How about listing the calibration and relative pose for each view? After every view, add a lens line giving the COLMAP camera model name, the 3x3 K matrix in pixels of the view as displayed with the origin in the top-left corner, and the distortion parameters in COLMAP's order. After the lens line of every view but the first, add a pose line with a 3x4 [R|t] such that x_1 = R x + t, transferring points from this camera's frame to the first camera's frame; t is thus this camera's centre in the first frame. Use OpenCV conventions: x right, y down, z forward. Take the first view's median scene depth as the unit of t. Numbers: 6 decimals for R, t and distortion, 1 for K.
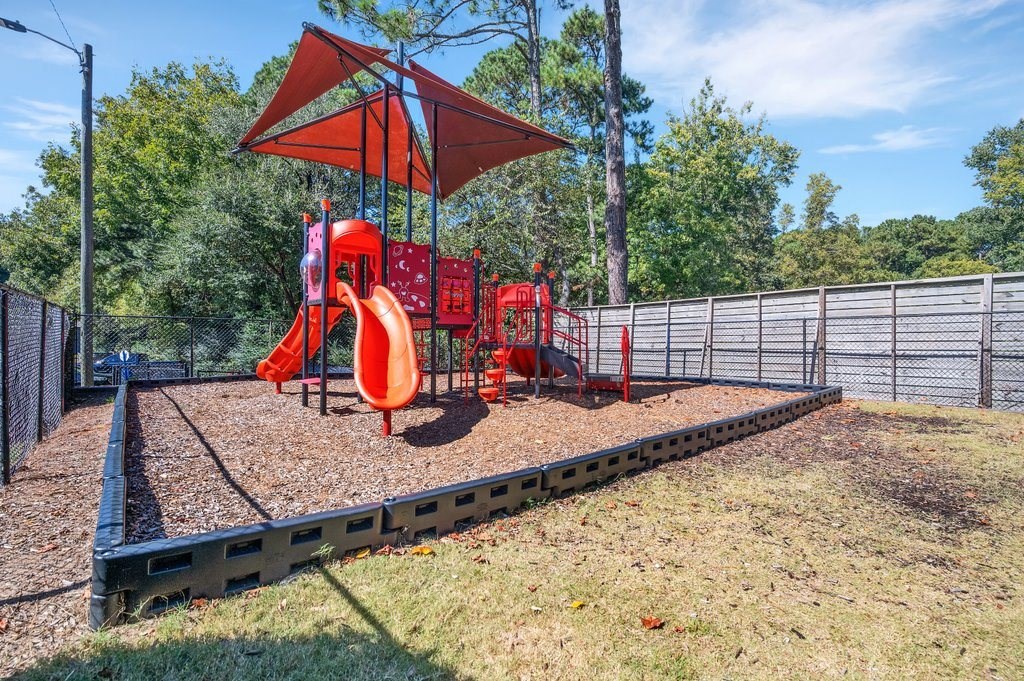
lens RADIAL K [[461.6, 0, 511.0], [0, 461.6, 342.1], [0, 0, 1]] dist [-0.002321, -0.000131]
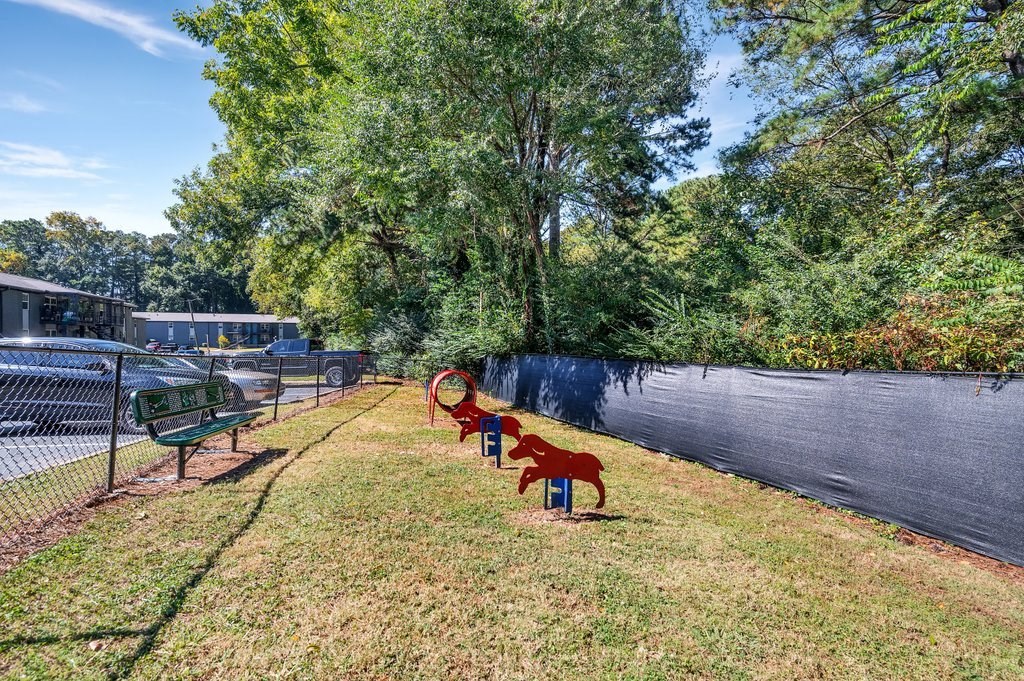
lens RADIAL K [[461.6, 0, 512.8], [0, 461.6, 341.7], [0, 0, 1]] dist [-0.002321, -0.000131]
pose [[0.944260, 0.001487, -0.329197, -0.269749], [-0.001670, 0.999999, -0.000273, 0.025002], [0.329196, 0.000808, 0.944261, 0.411660]]
